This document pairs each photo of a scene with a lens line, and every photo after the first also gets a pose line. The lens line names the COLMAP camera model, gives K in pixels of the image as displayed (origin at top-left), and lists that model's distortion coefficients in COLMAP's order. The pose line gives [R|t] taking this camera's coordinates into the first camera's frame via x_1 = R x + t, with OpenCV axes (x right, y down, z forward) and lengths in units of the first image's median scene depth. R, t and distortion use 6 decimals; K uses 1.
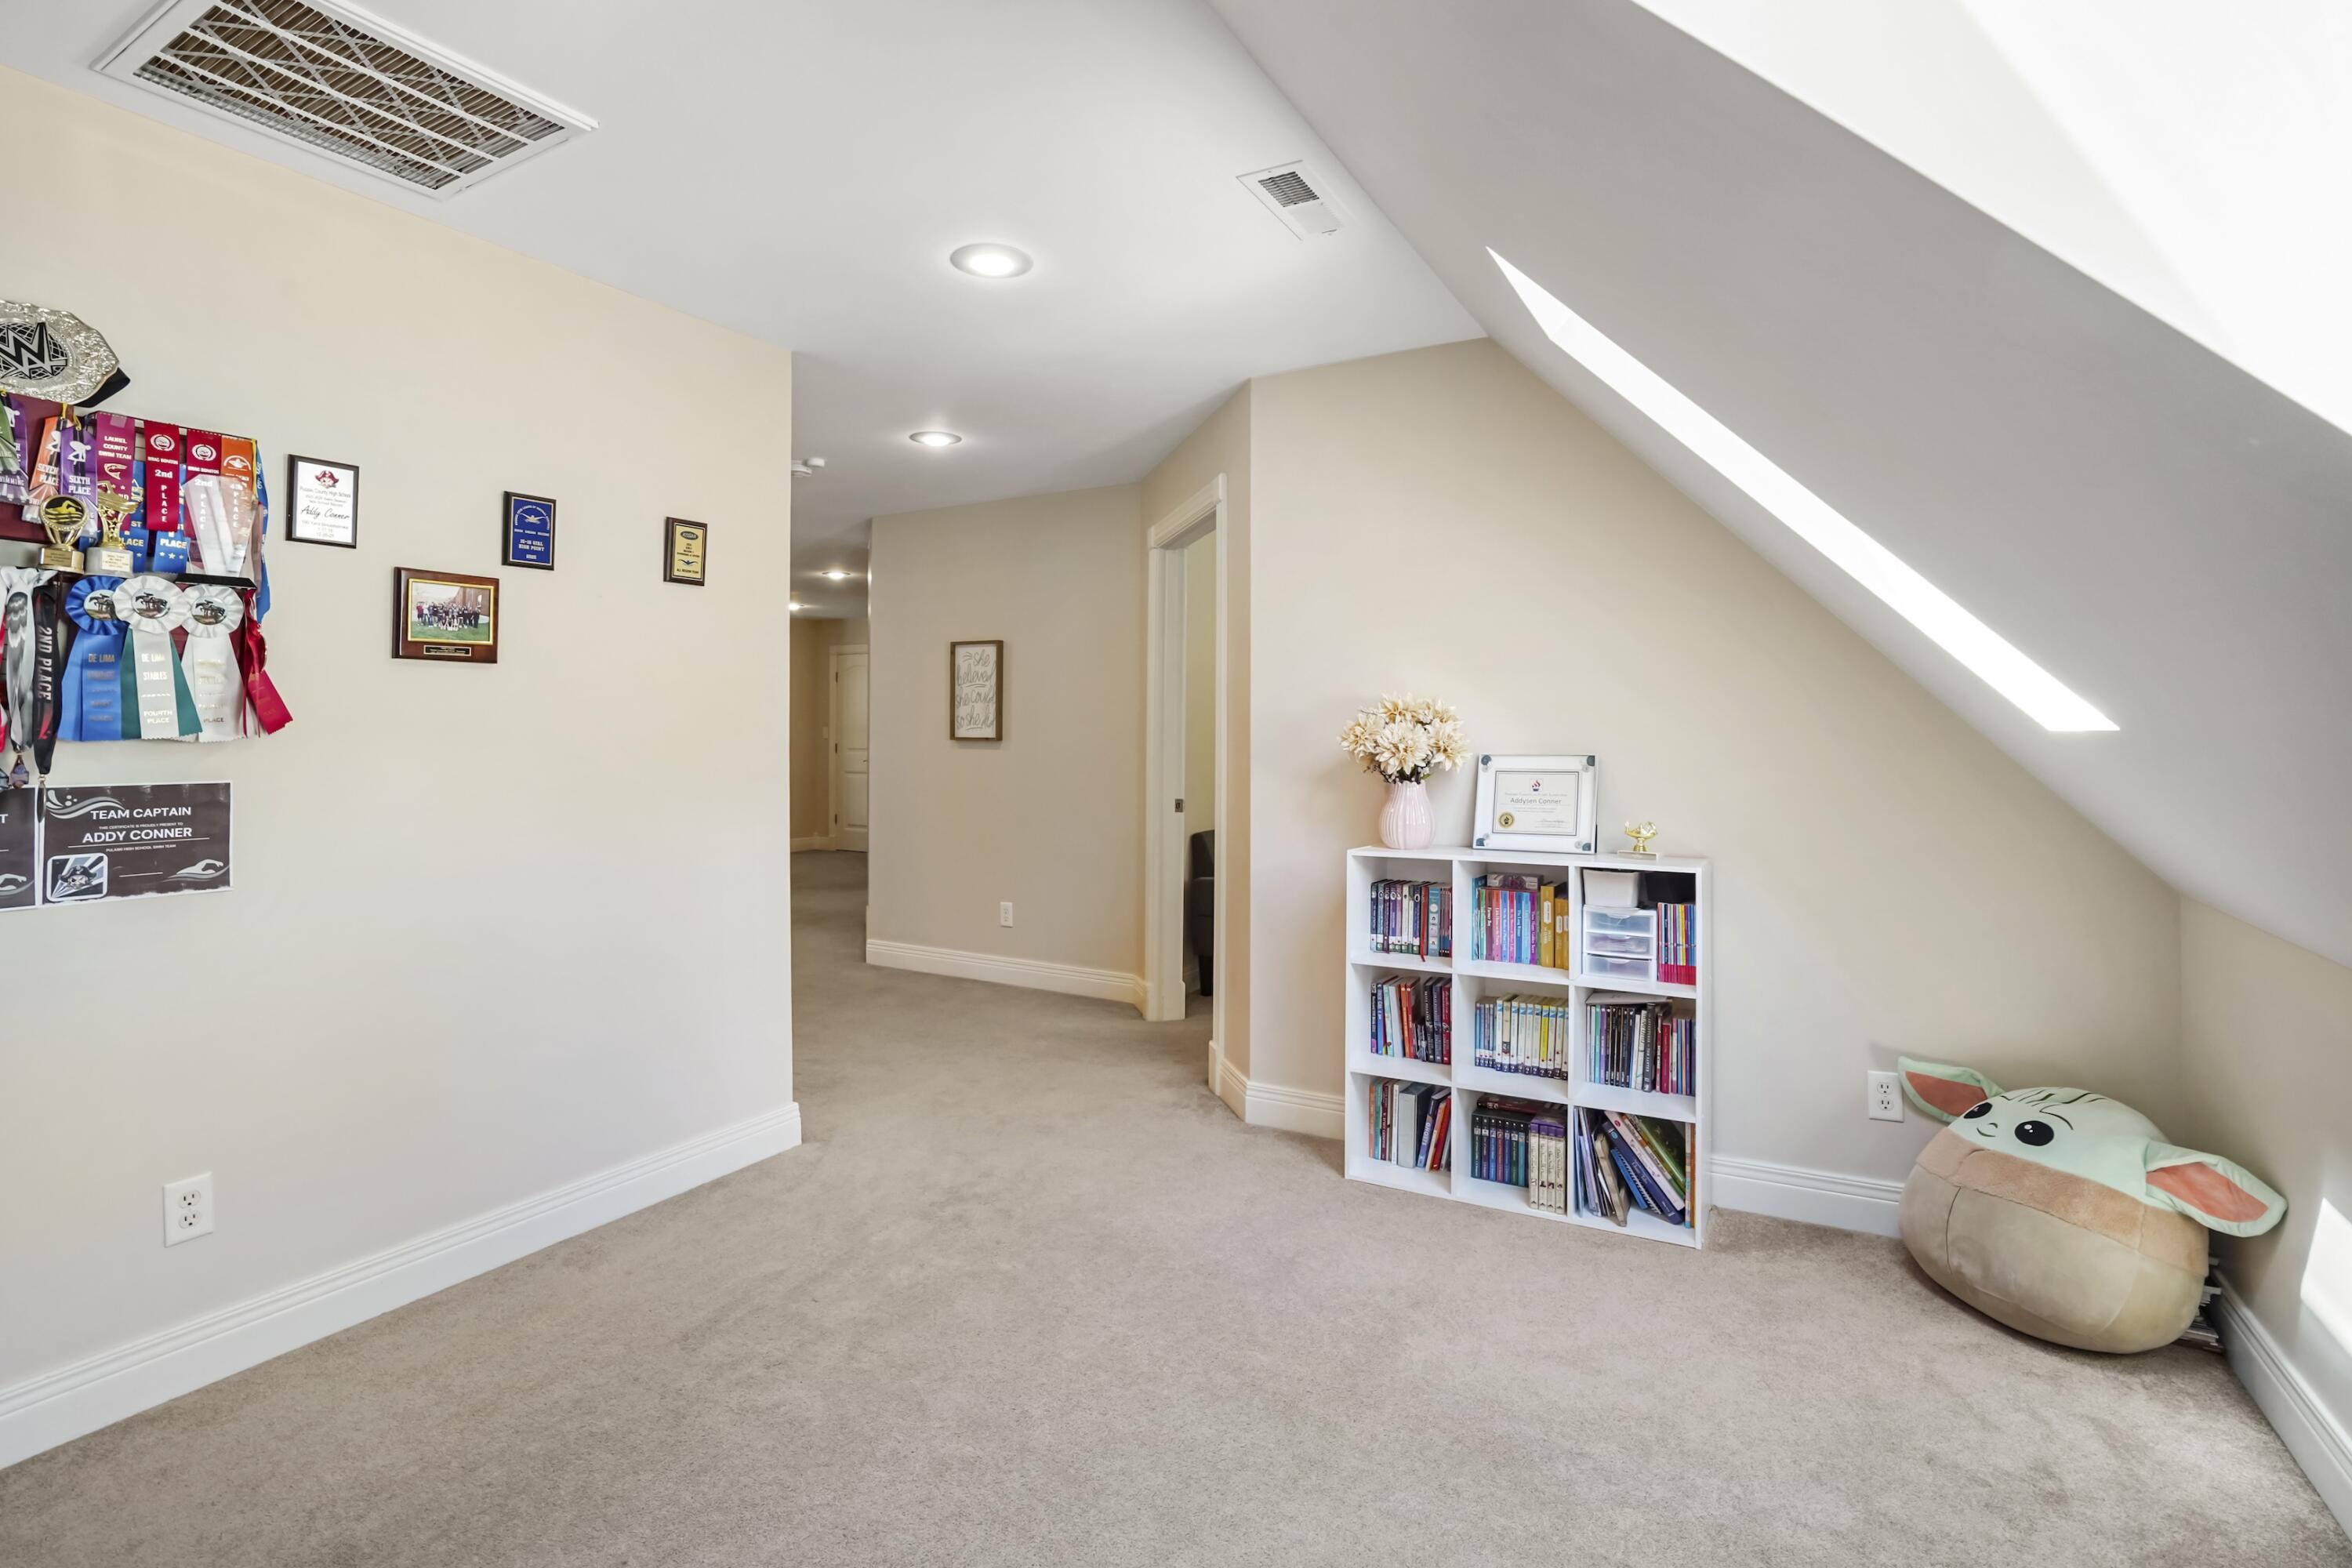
lens RADIAL K [[1095.5, 0, 1179.7], [0, 1095.5, 749.5], [0, 0, 1]] dist [0.000428, 0.000317]
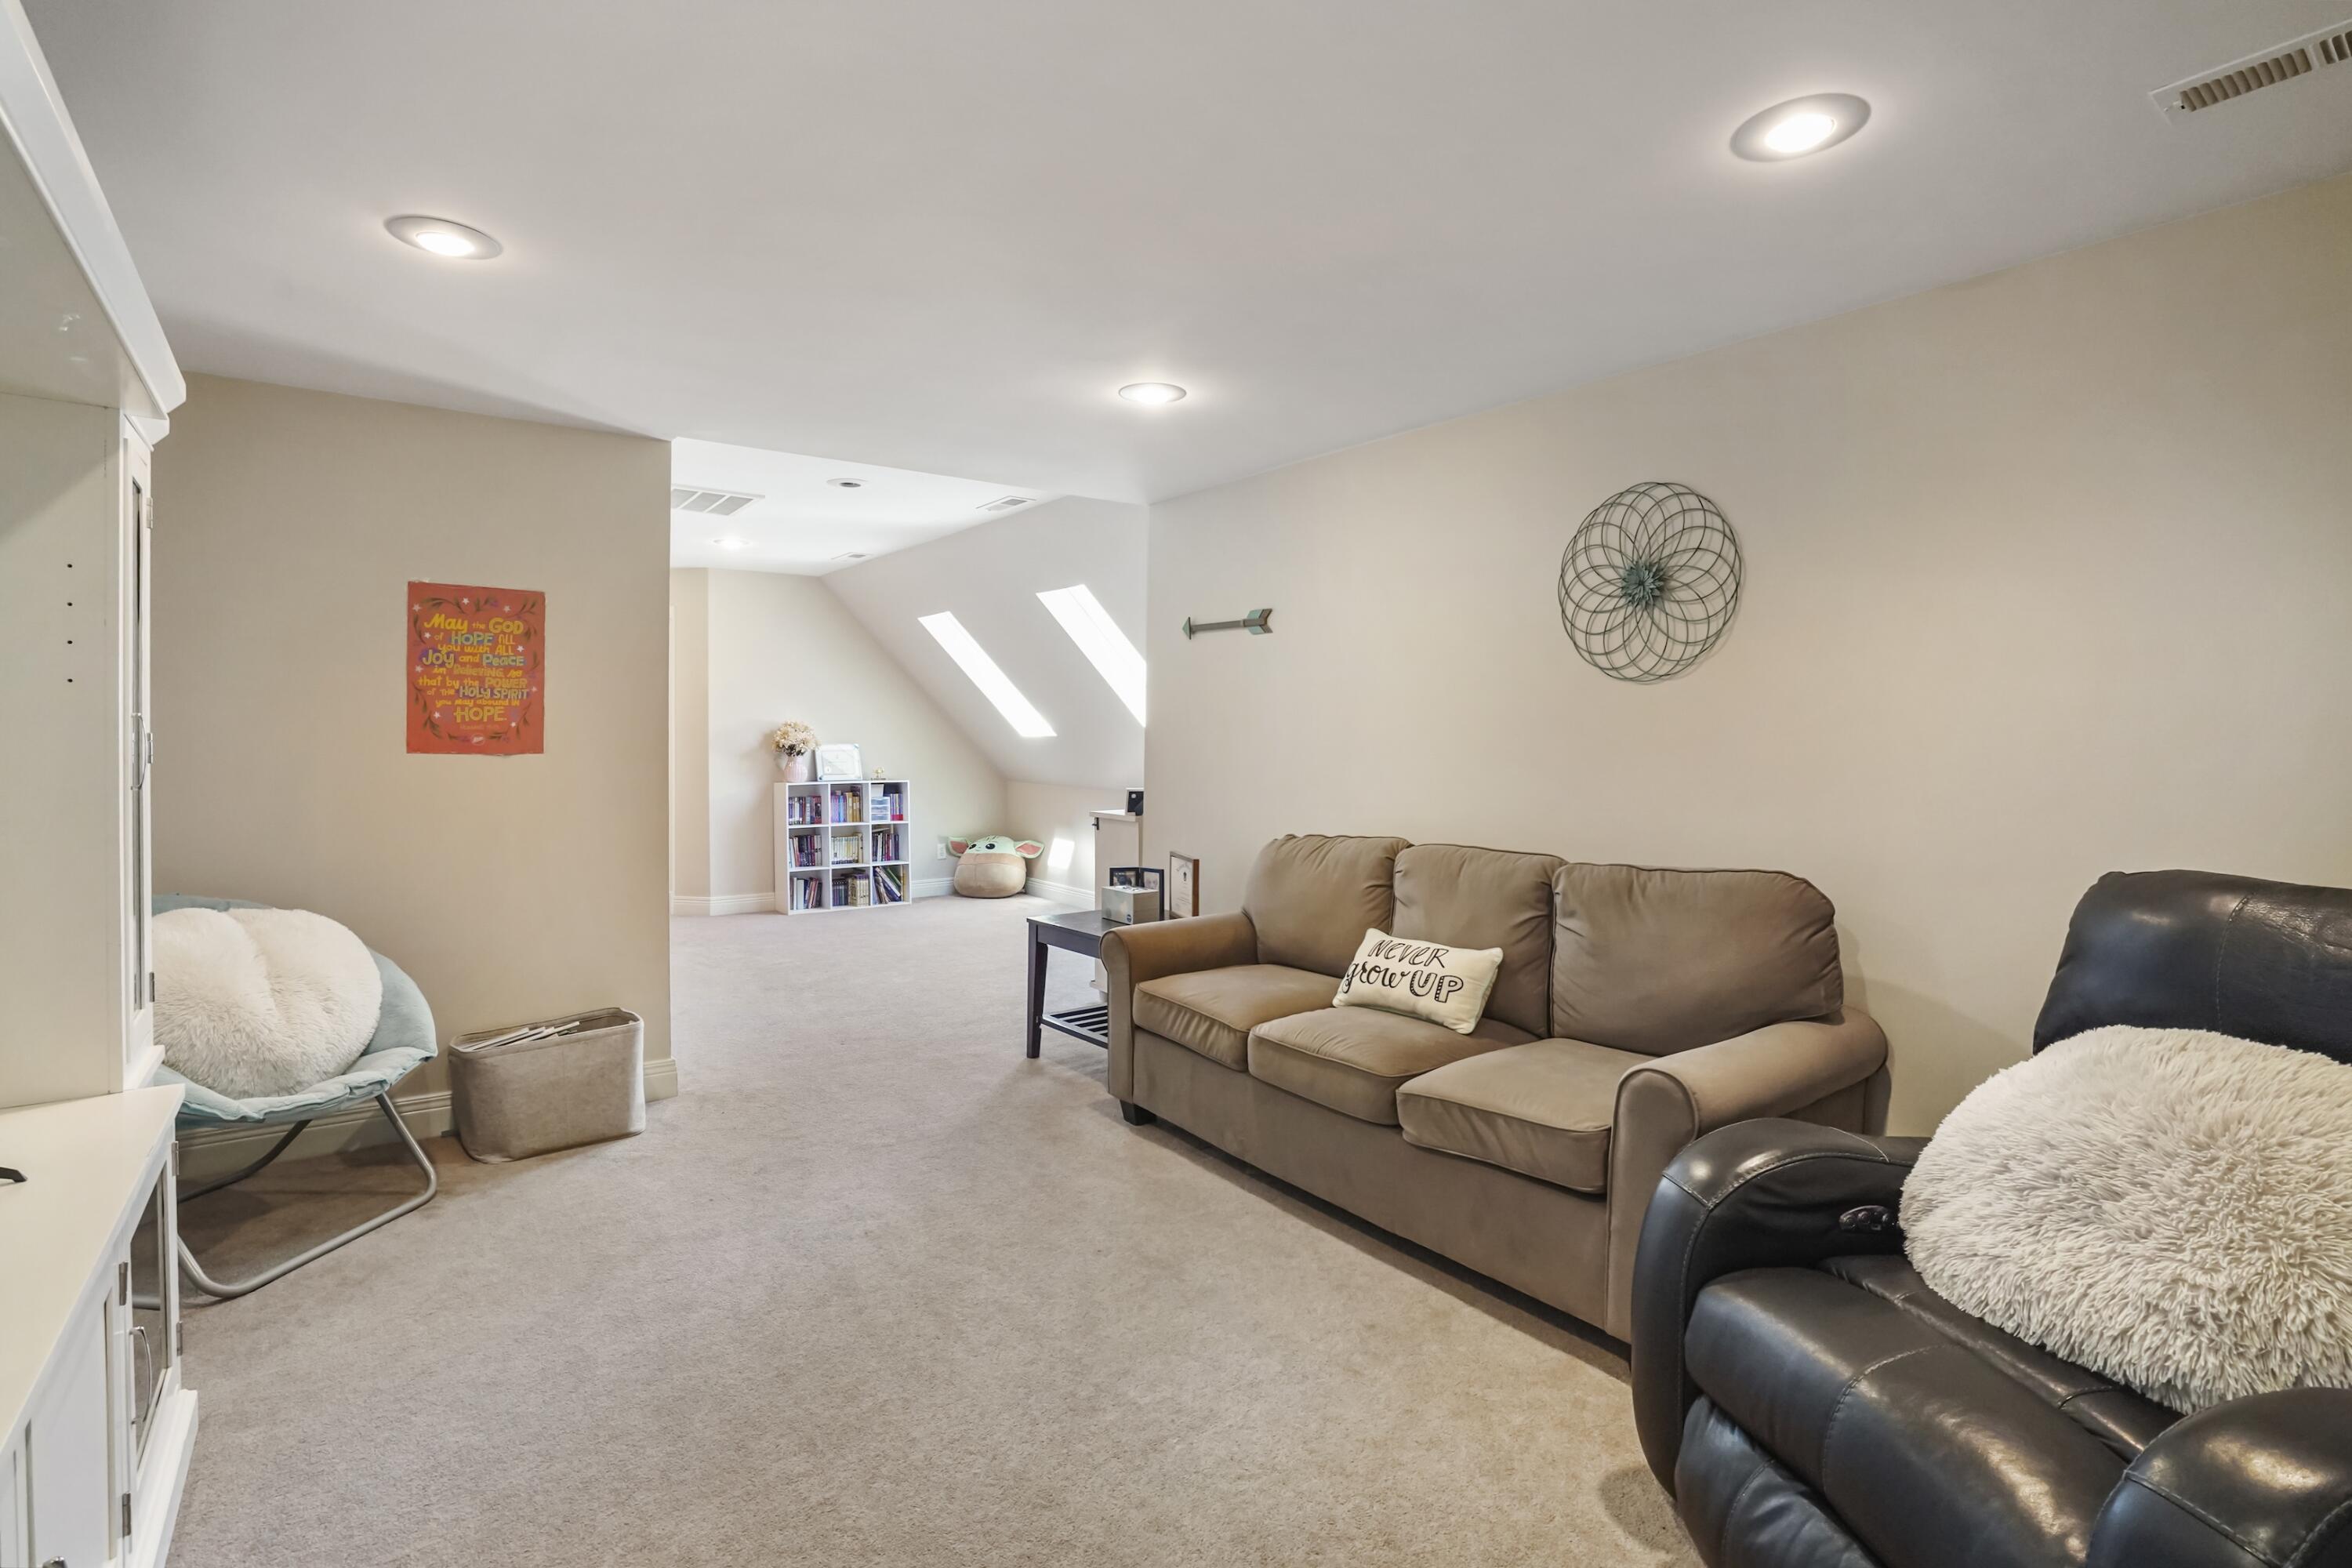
lens RADIAL K [[1095.5, 0, 1179.7], [0, 1095.5, 749.5], [0, 0, 1]] dist [0.000428, 0.000317]
pose [[0.397485, -0.000272, 0.917609, -1.894303], [-0.006892, 0.999971, 0.003282, 0.007266], [-0.917583, -0.007629, 0.397471, -0.842147]]
